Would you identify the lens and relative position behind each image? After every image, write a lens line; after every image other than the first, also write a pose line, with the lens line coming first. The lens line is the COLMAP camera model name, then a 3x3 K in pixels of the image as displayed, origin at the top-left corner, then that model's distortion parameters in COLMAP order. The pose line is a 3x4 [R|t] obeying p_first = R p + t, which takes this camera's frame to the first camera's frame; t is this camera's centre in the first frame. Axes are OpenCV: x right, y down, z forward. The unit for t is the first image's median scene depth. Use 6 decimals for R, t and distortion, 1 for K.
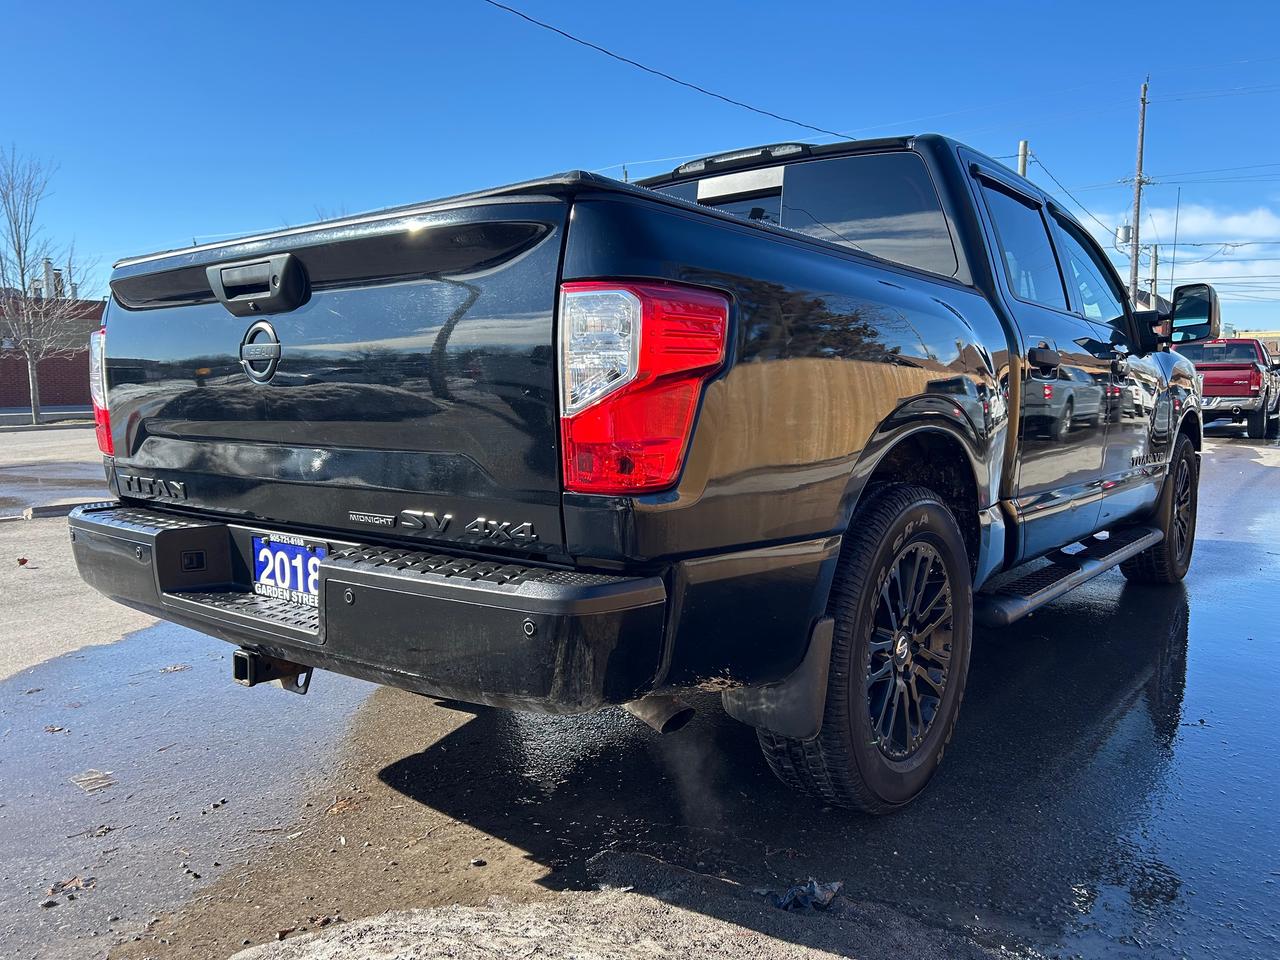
lens RADIAL K [[1037.5, 0, 640.0], [0, 1037.5, 480.0], [0, 0, 1]] dist [0.105371, -0.143190]
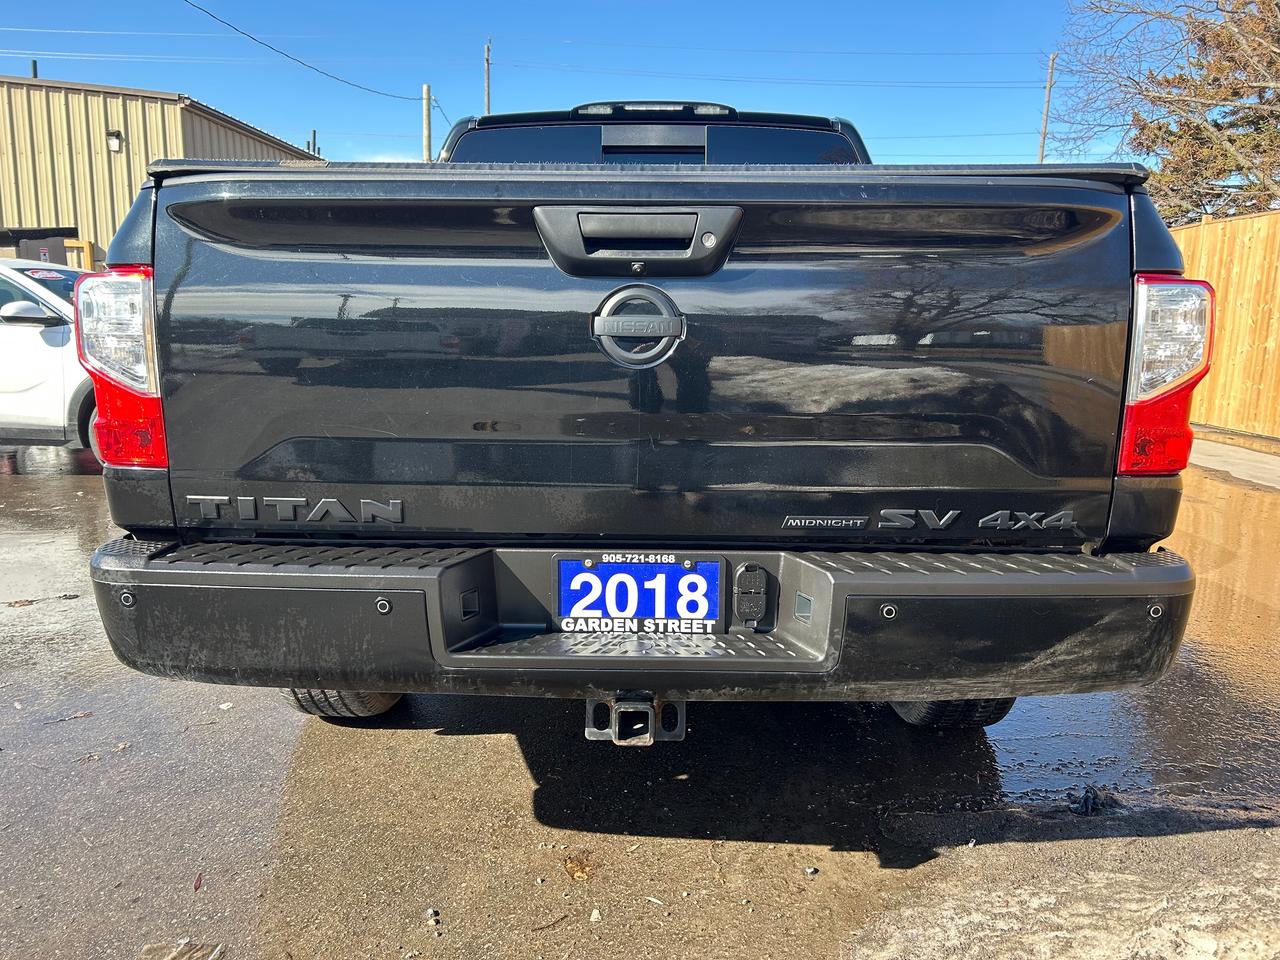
lens RADIAL K [[1037.5, 0, 640.0], [0, 1037.5, 480.0], [0, 0, 1]] dist [0.105371, -0.143190]
pose [[0.763711, -0.082771, 0.640230, -0.824371], [0.041051, 0.995966, 0.079793, -0.065566], [-0.644252, -0.034657, 0.764028, 0.378686]]
